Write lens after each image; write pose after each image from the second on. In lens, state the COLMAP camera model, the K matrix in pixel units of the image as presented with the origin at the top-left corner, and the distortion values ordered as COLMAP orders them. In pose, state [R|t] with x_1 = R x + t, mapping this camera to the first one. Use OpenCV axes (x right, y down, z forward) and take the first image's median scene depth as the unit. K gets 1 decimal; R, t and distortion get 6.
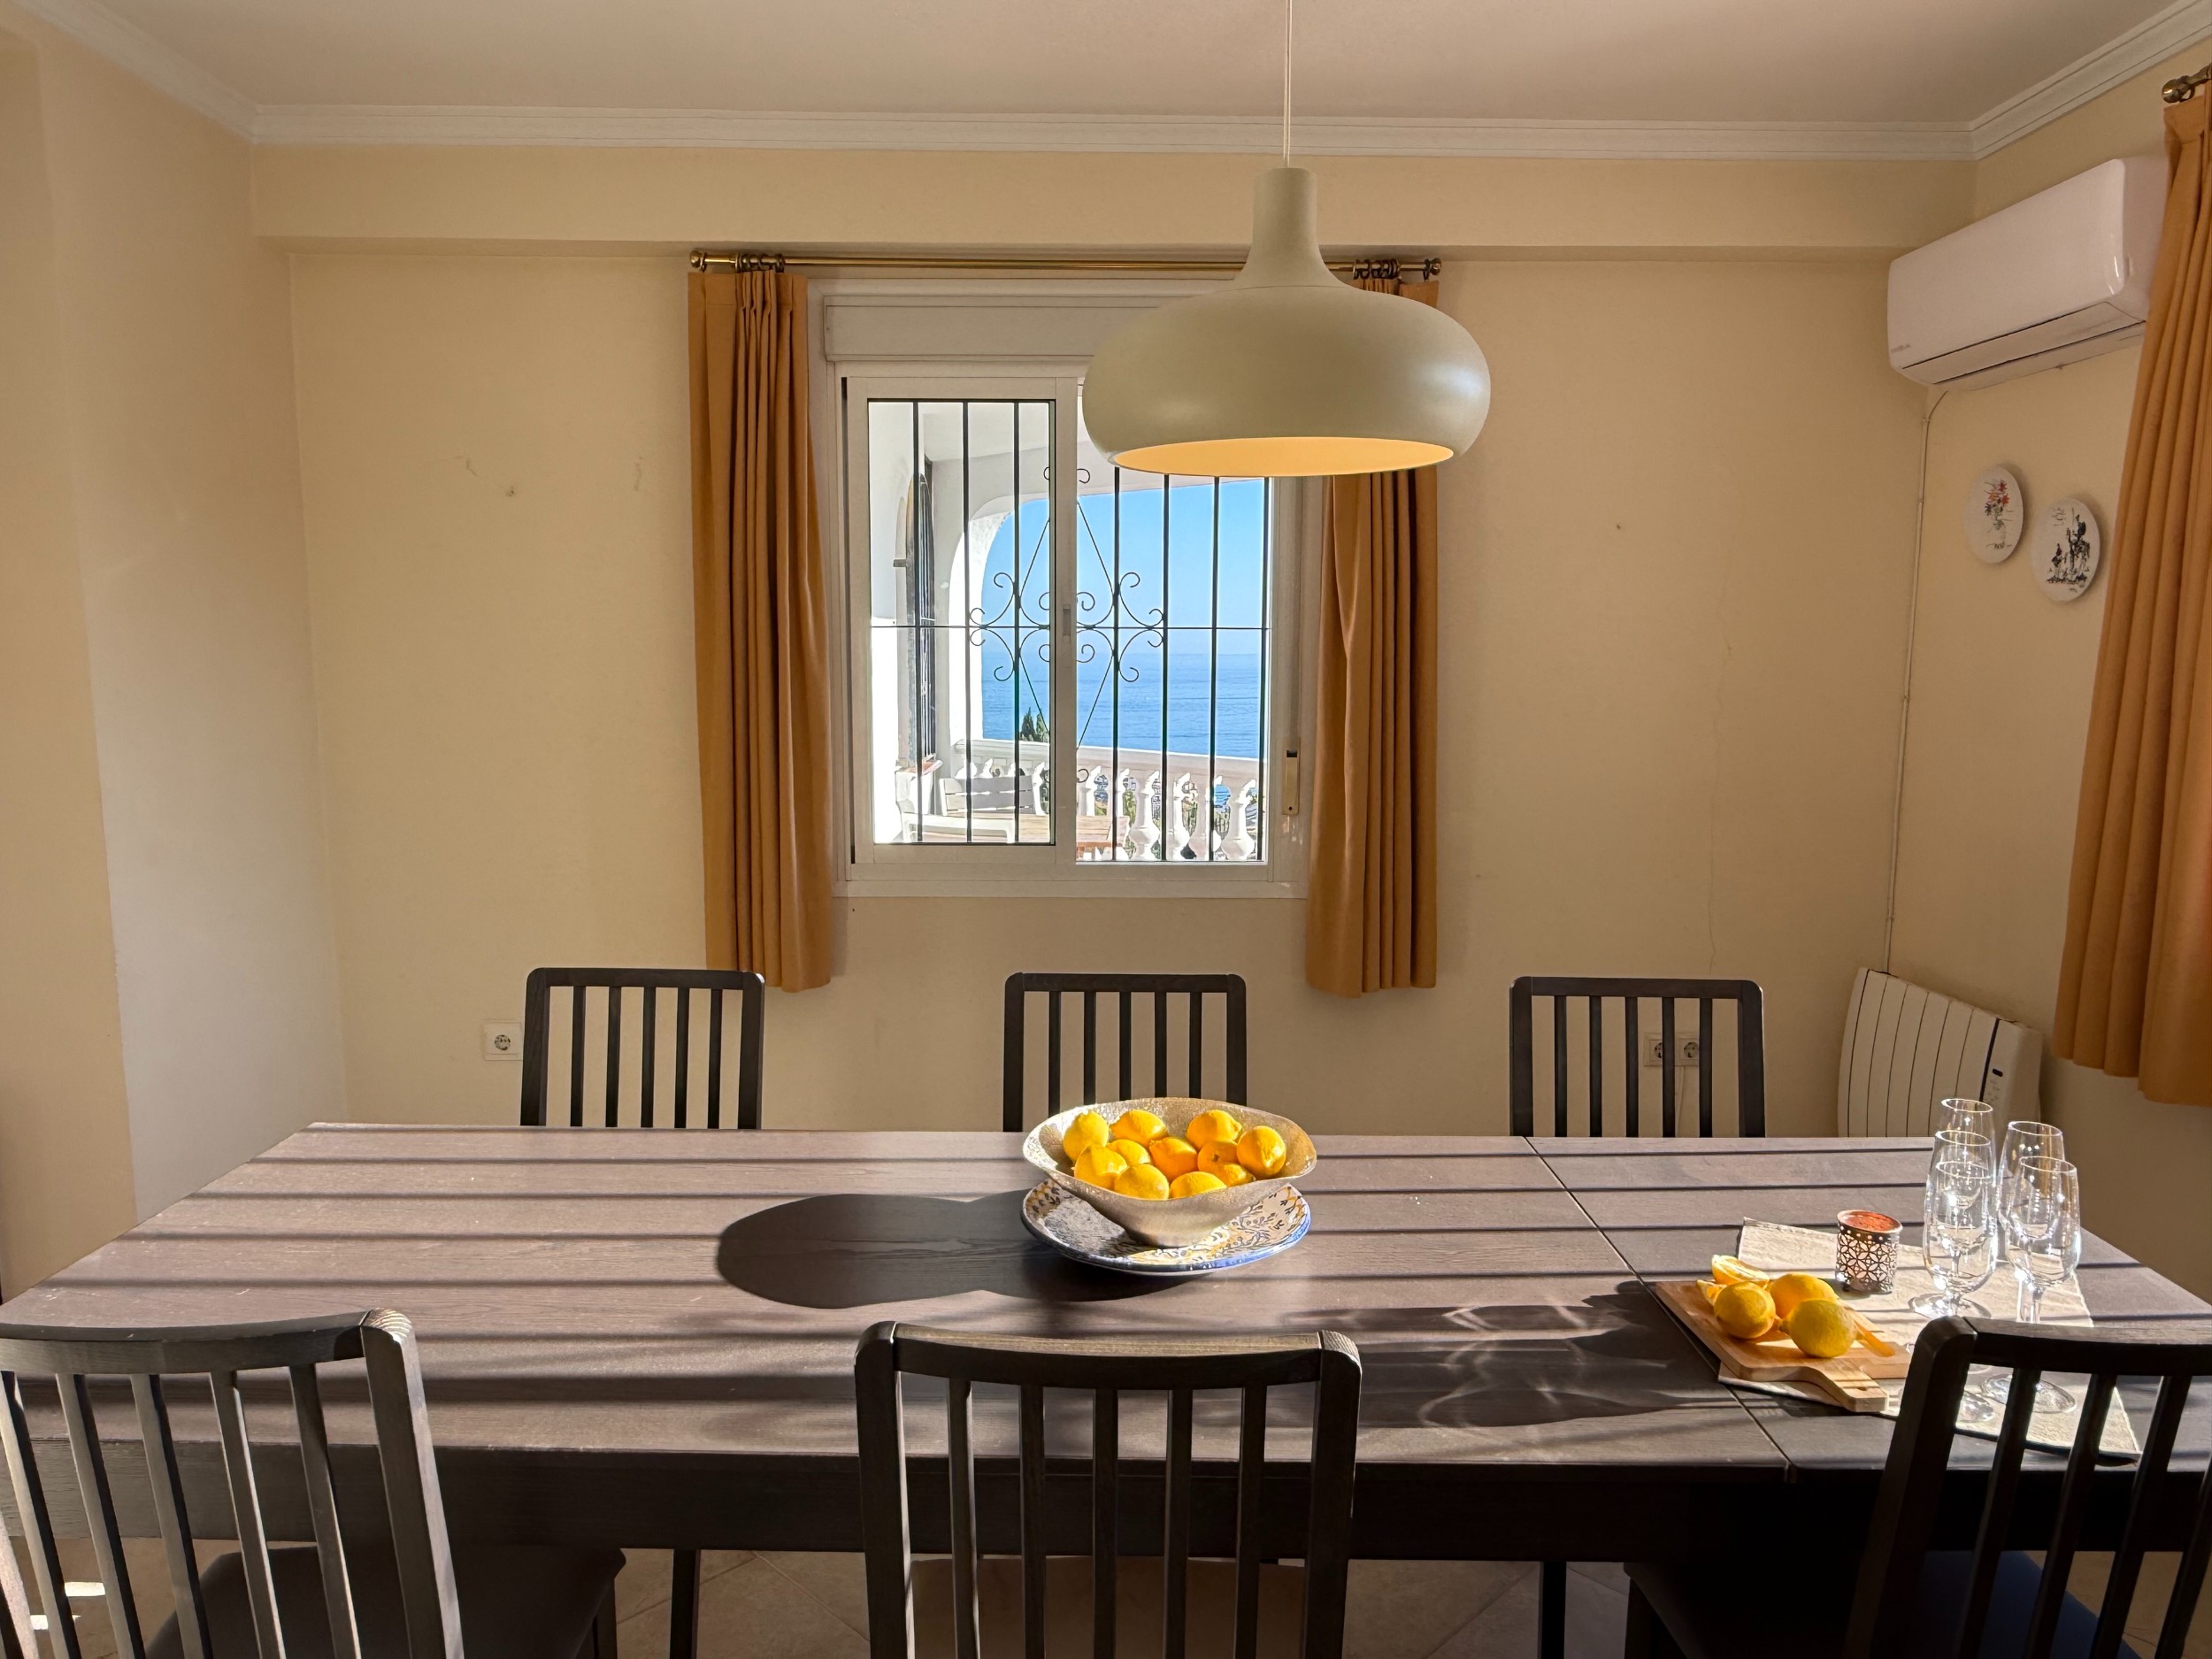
lens RADIAL K [[1539.4, 0, 1106.0], [0, 1539.4, 829.5], [0, 0, 1]] dist [0.046222, -0.043325]
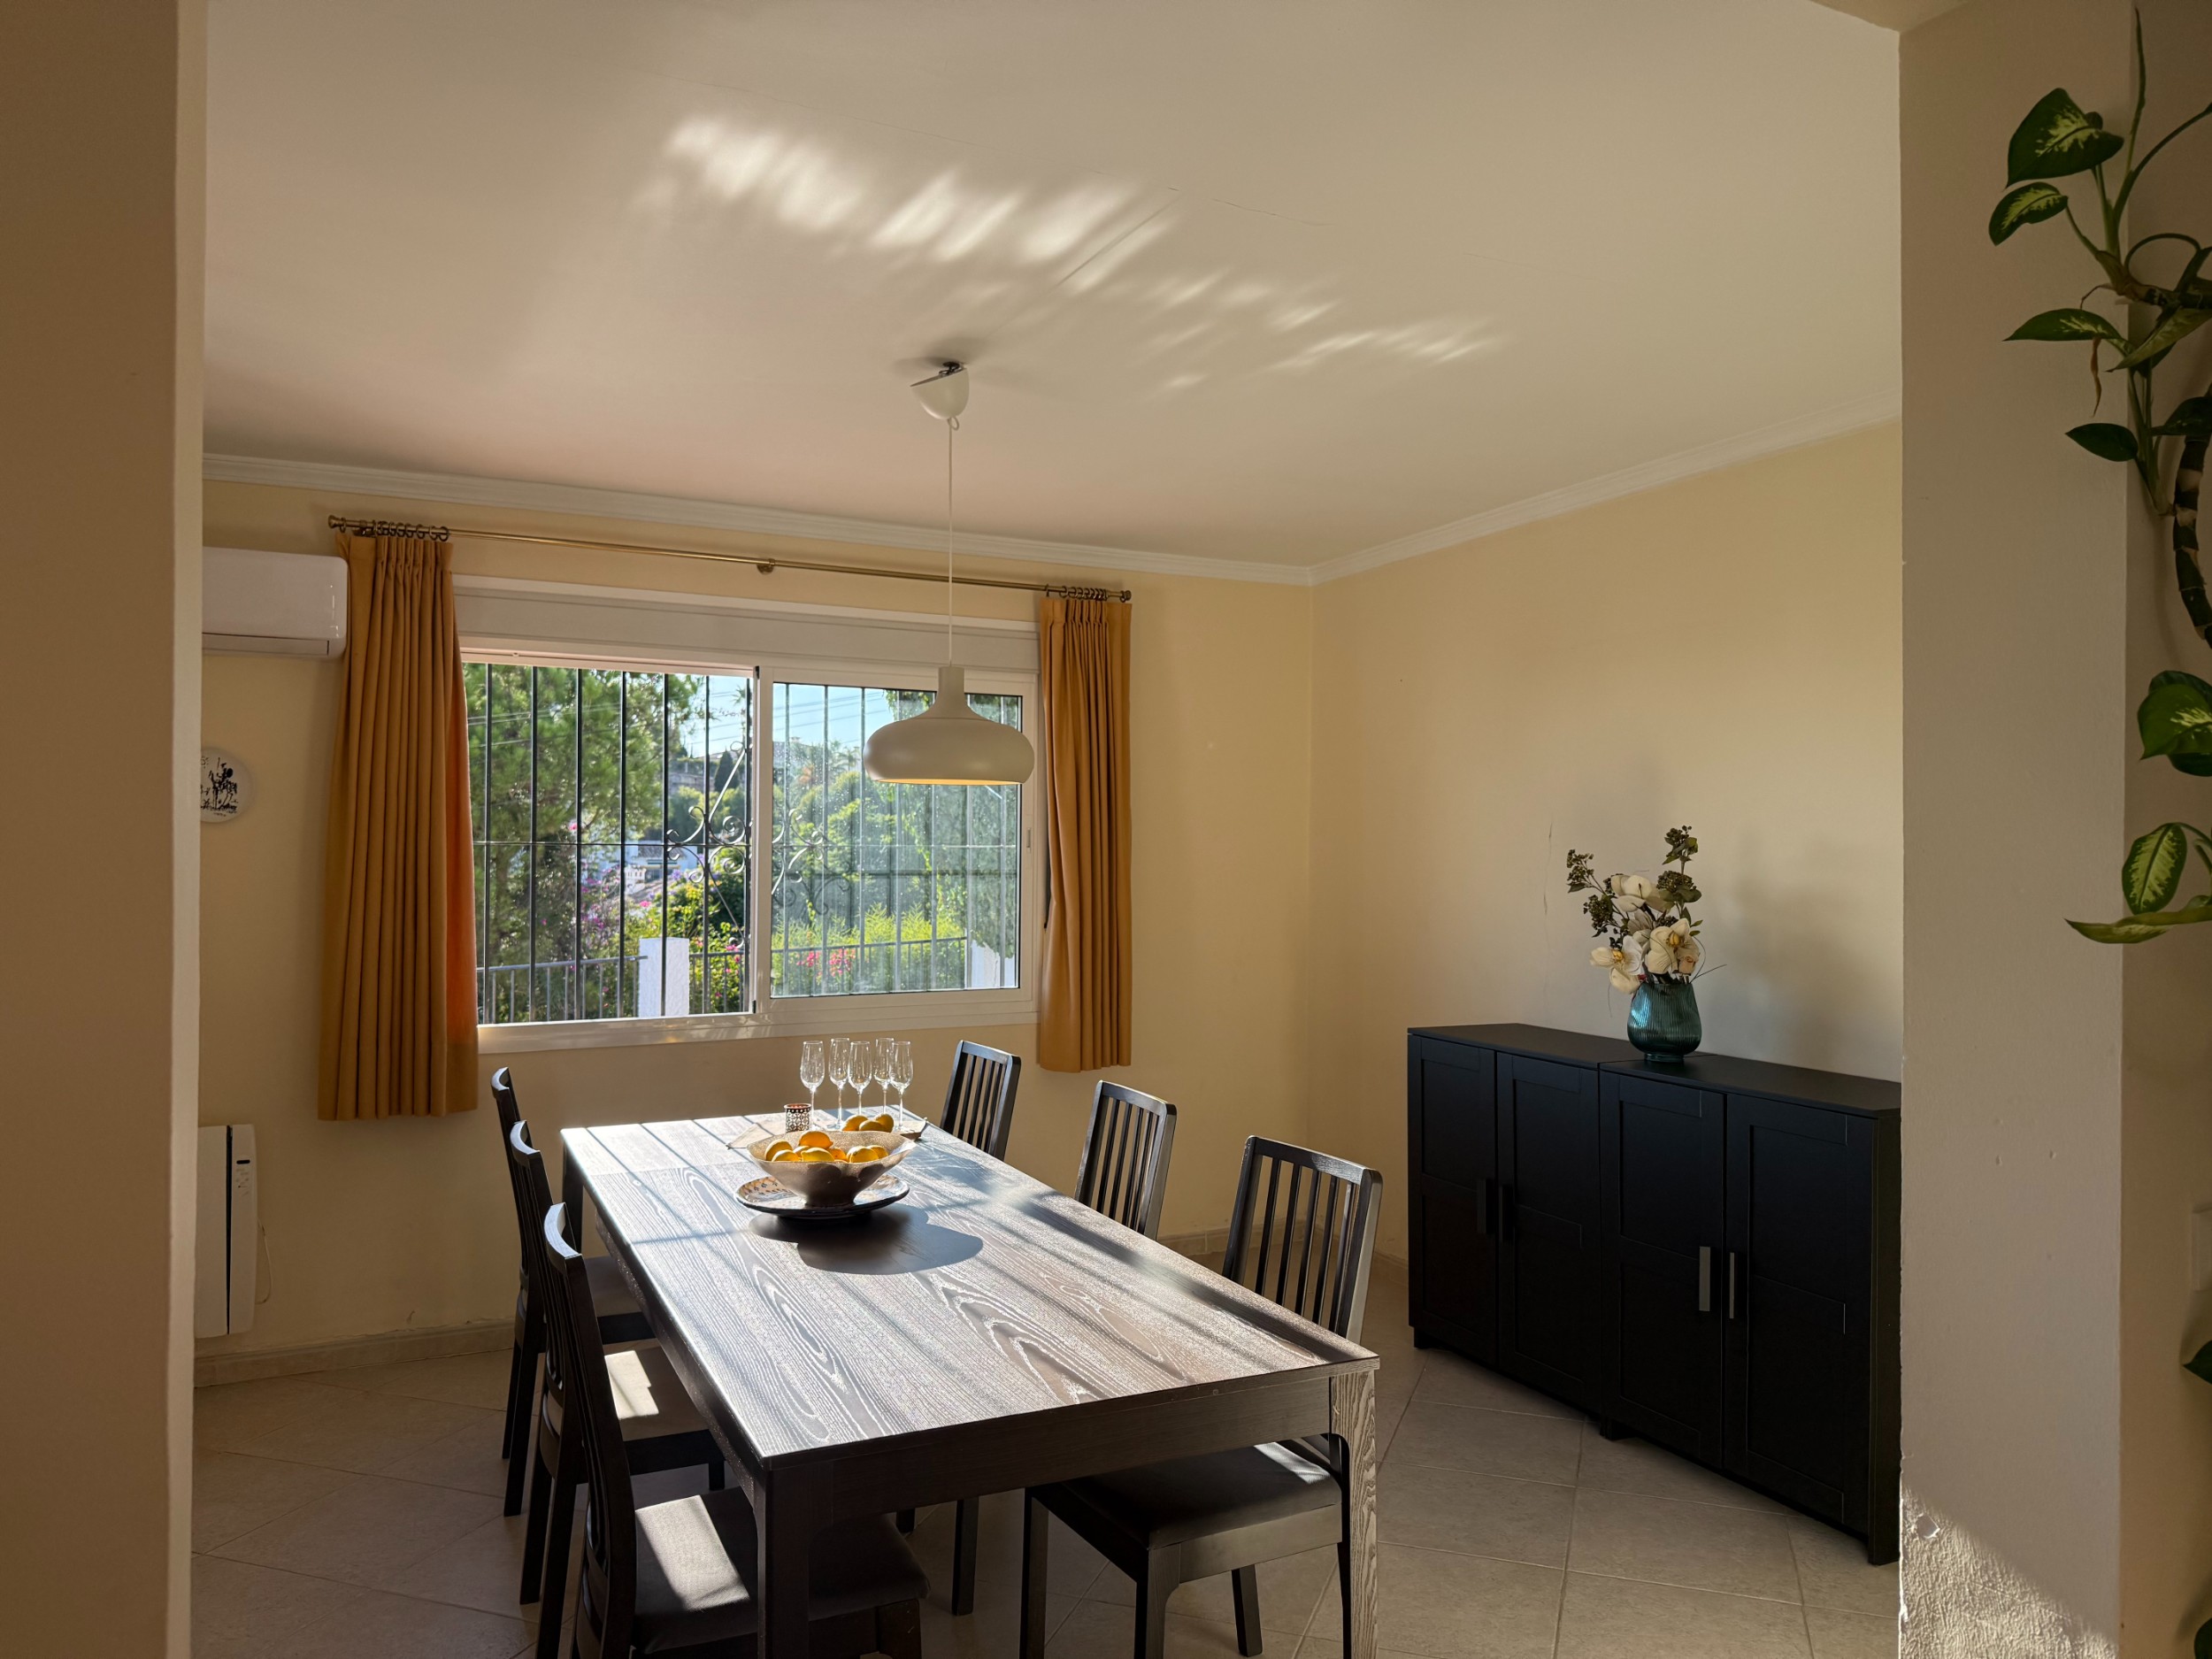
lens RADIAL K [[1618.7, 0, 1106.0], [0, 1618.7, 829.5], [0, 0, 1]] dist [0.028939, -0.000779]
pose [[-0.454719, -0.000773, 0.890635, -0.957248], [0.101593, 0.993428, 0.052731, -0.119069], [-0.884822, 0.114460, -0.451652, 0.839872]]
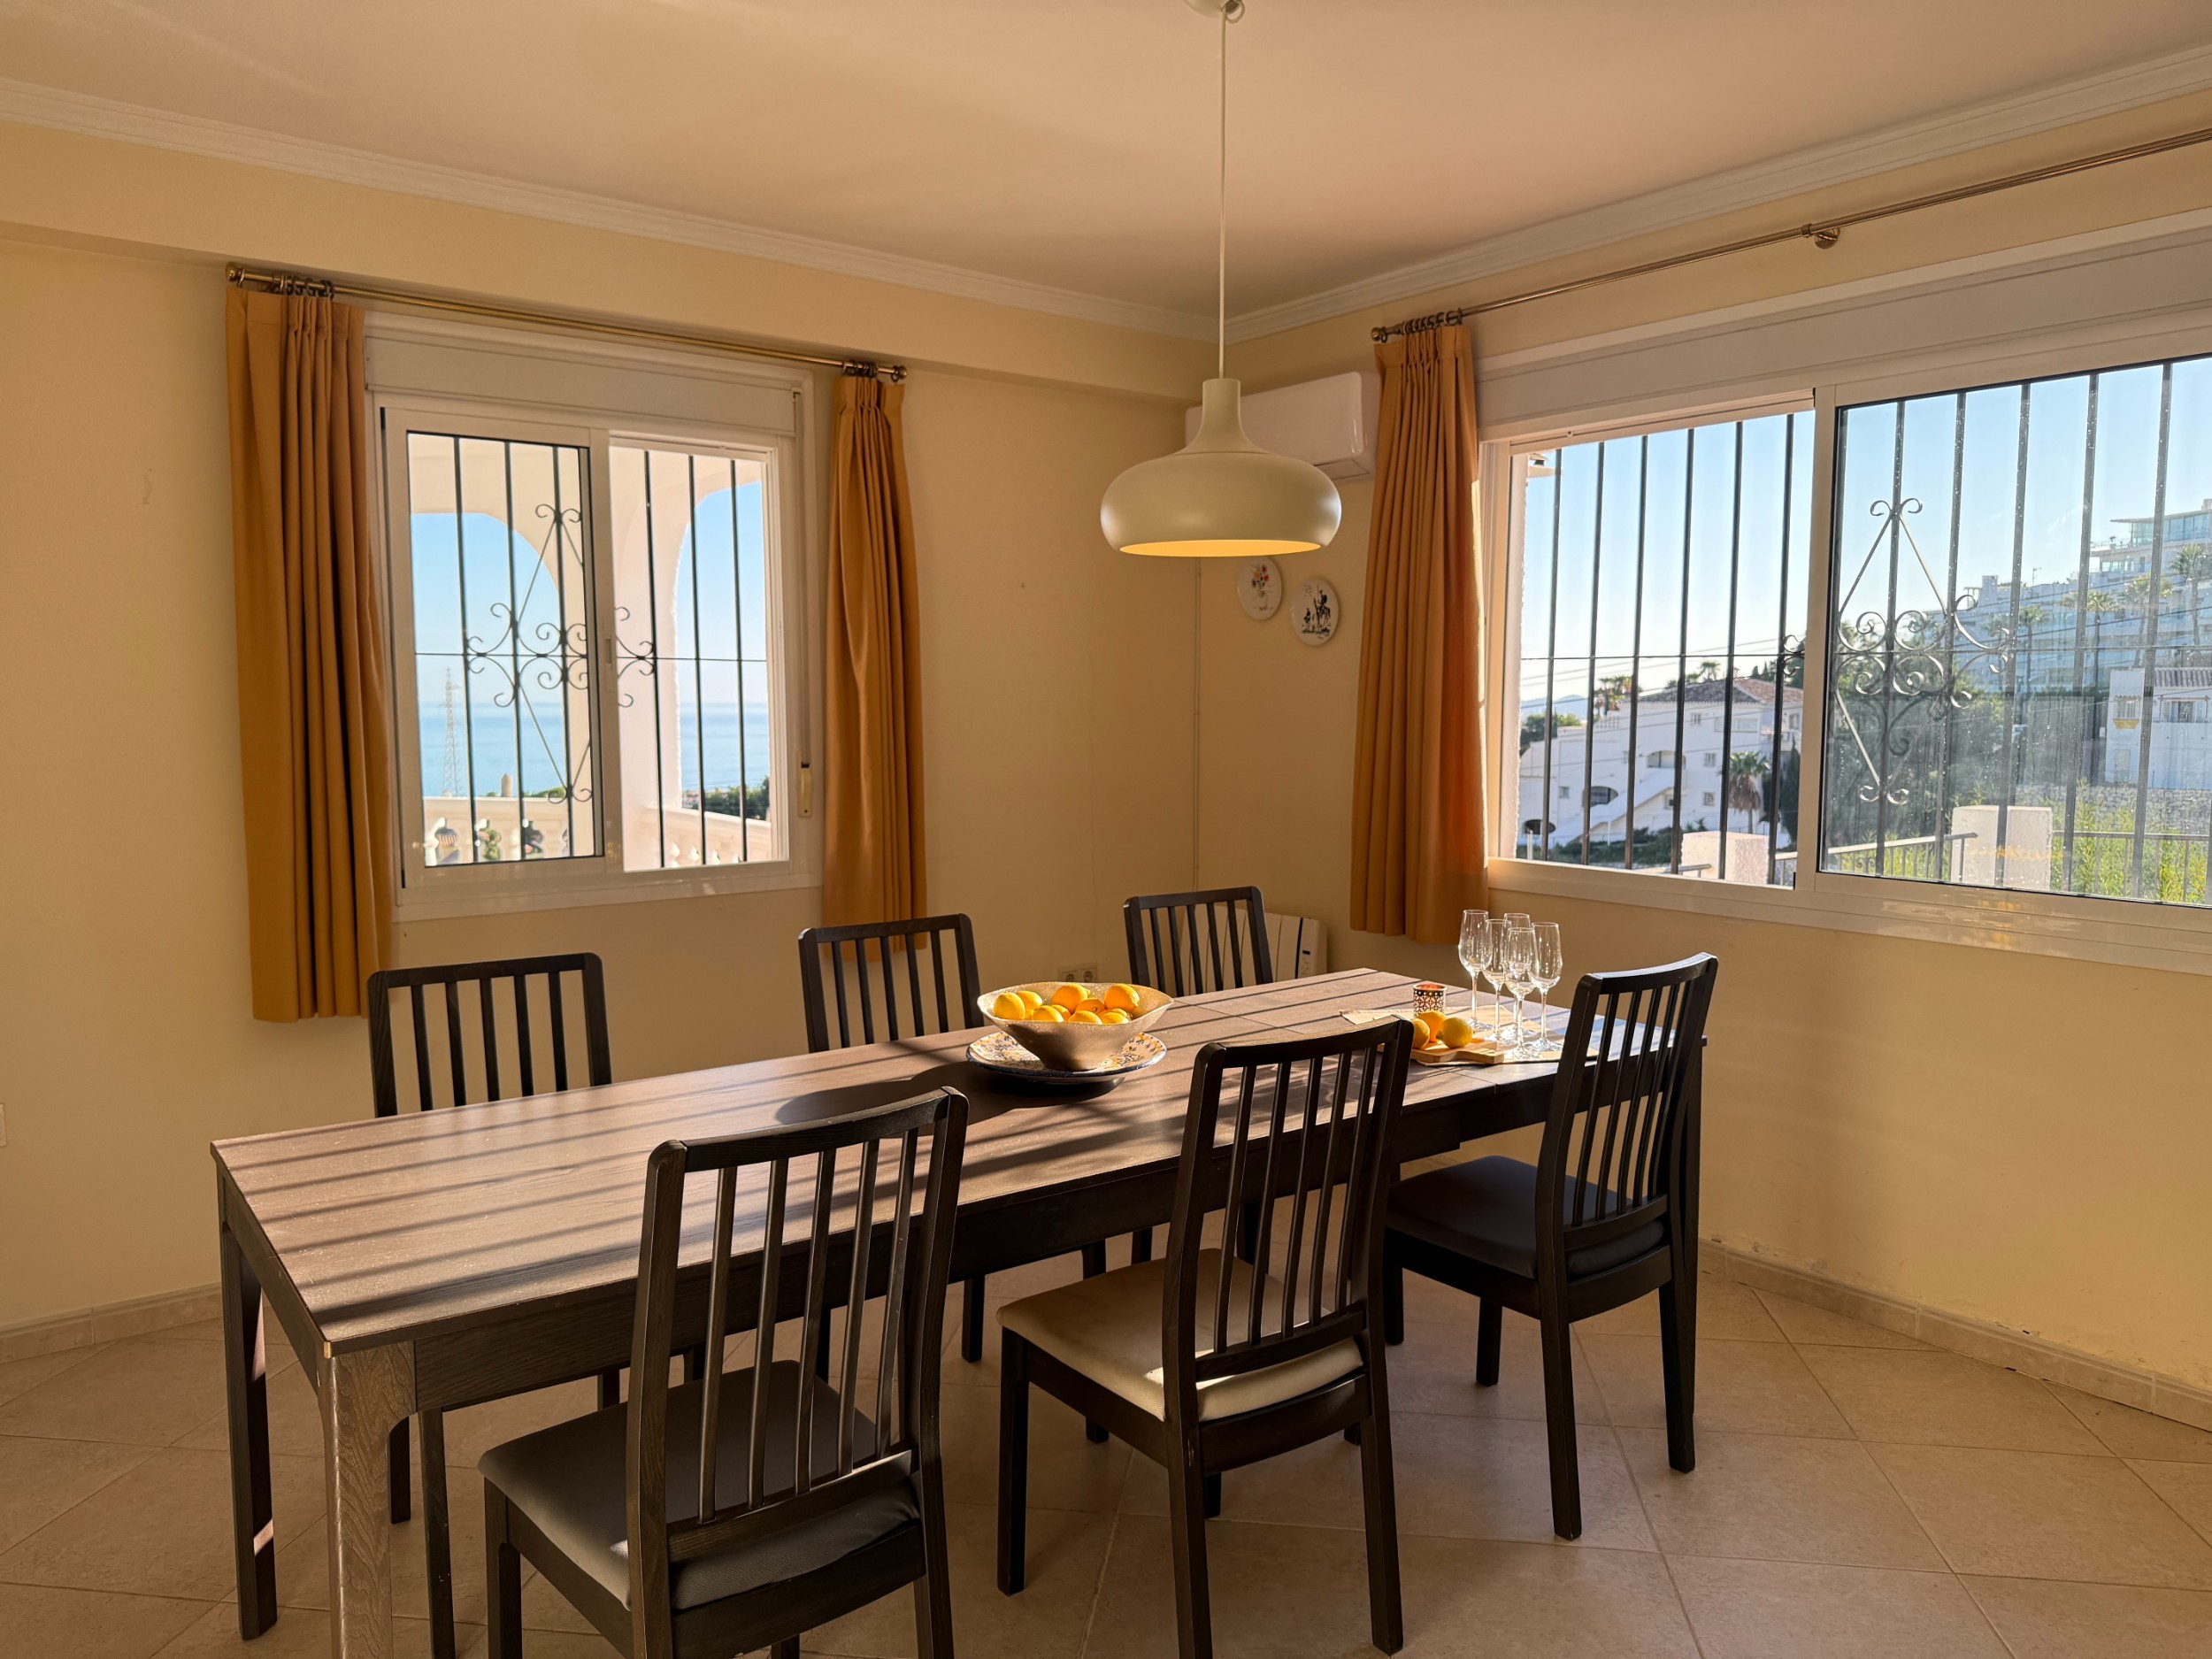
lens RADIAL K [[1569.8, 0, 1107.6], [0, 1569.8, 864.0], [0, 0, 1]] dist [0.028635, -0.066595]
pose [[0.799298, -0.065844, 0.597317, -0.437811], [0.077480, 0.996975, 0.006221, 0.039382], [-0.595919, 0.041308, 0.801981, -0.106344]]
